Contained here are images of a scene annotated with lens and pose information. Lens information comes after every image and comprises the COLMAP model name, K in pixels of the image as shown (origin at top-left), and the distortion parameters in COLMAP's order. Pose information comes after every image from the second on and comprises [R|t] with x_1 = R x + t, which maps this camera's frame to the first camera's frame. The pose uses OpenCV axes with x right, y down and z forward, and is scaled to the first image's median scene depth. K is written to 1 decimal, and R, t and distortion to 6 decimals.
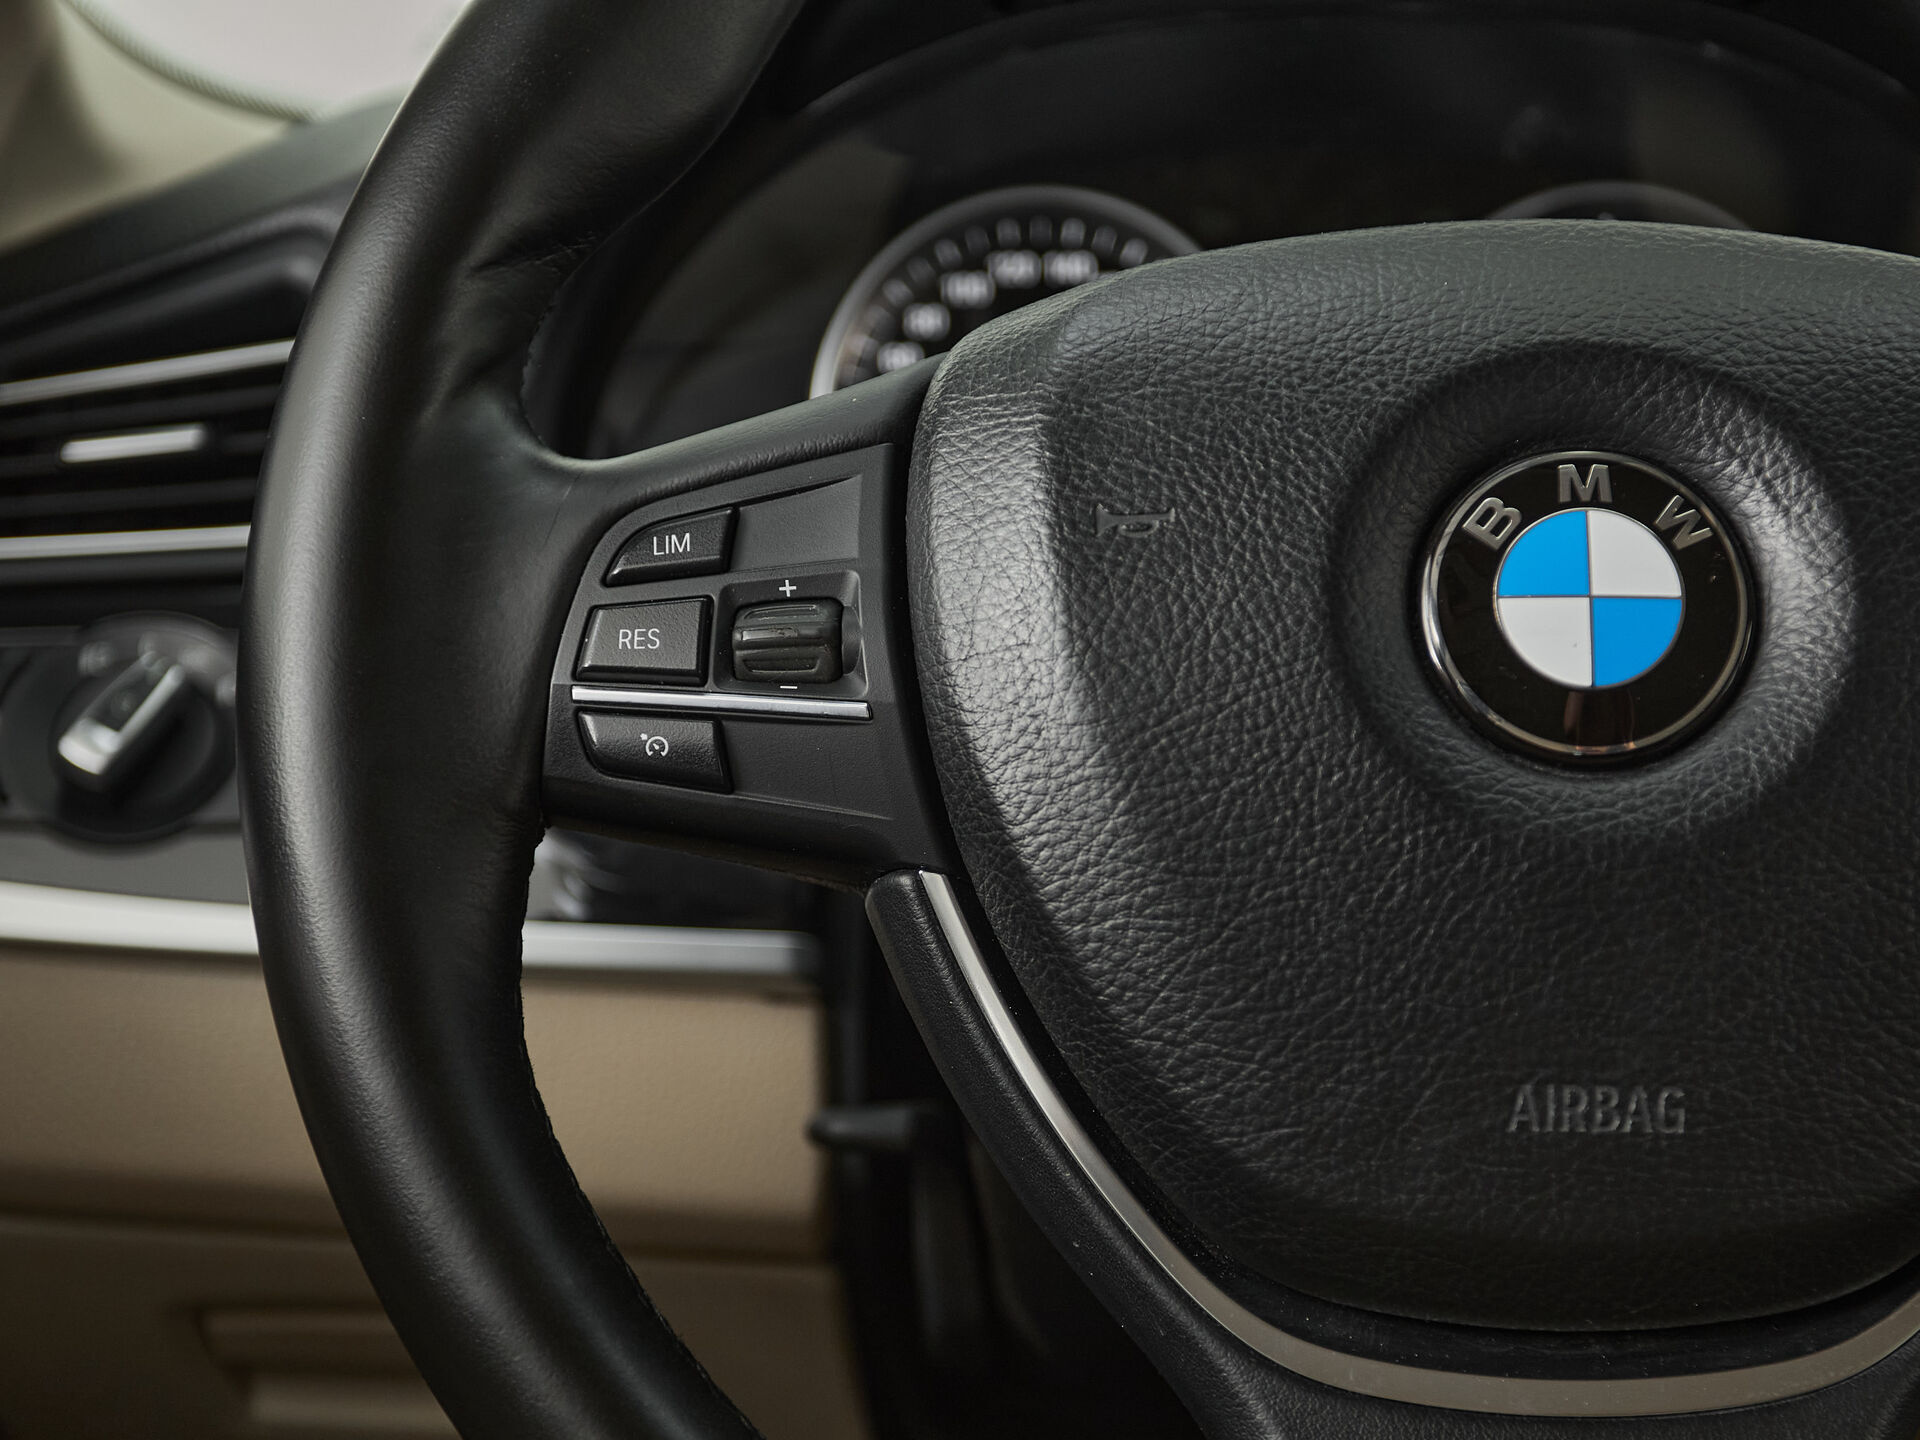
lens RADIAL K [[3093.0, 0, 960.6], [0, 3093.0, 940.2], [0, 0, 1]] dist [0.022007, -0.064263]
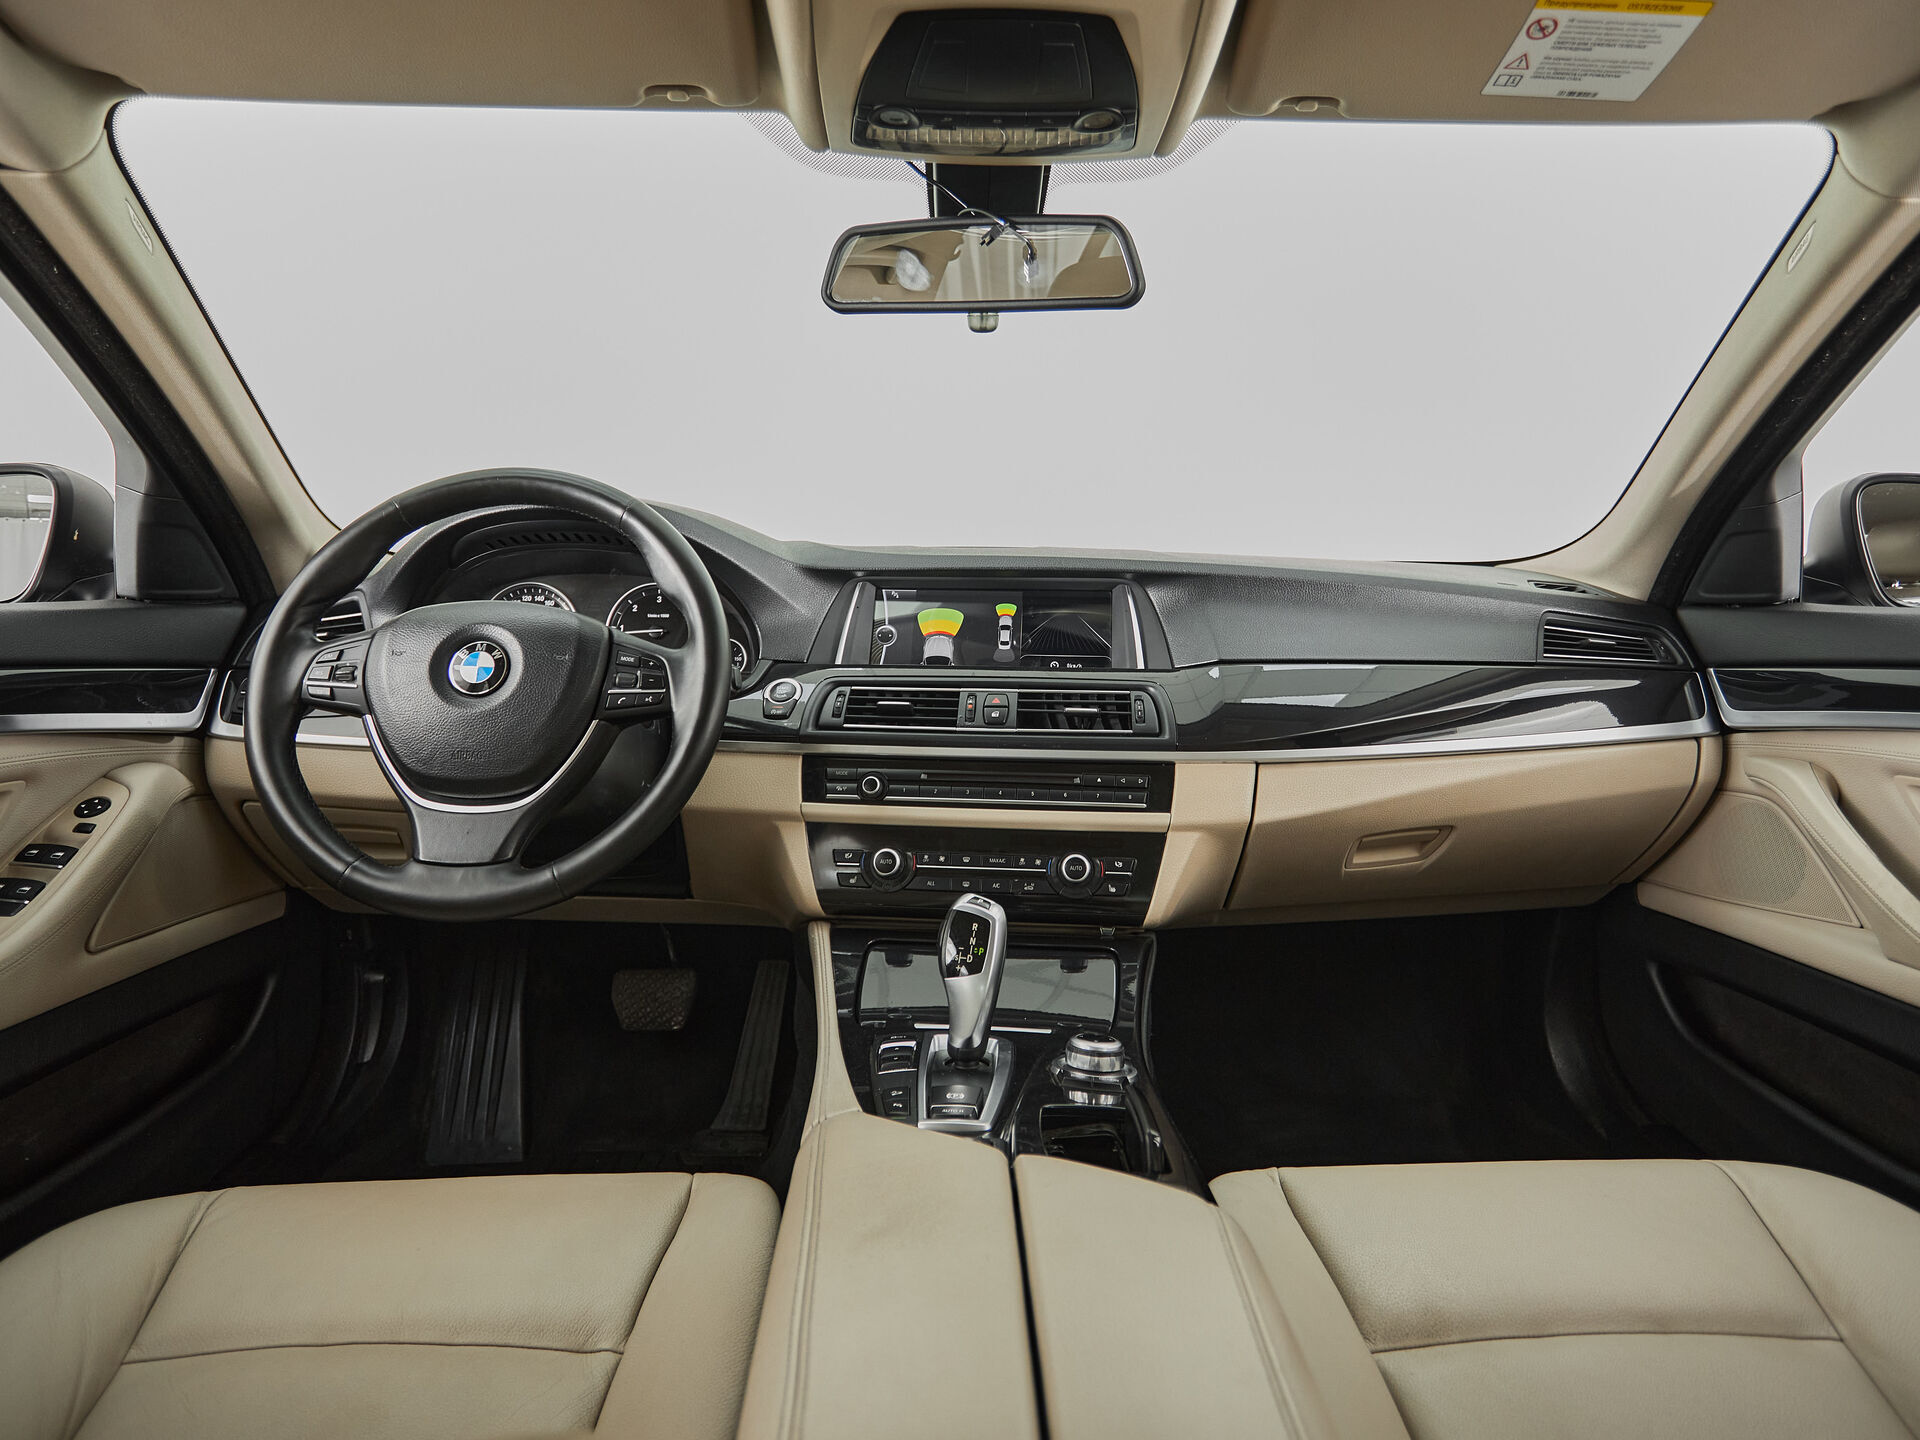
lens RADIAL K [[1156.4, 0, 1000.4], [0, 1156.4, 646.9], [0, 0, 1]] dist [-0.000954, -0.002864]
pose [[0.999590, 0.010548, 0.026618, 1.123223], [-0.006646, 0.989755, -0.142619, 0.152071], [-0.027850, 0.142383, 0.989420, -1.156460]]
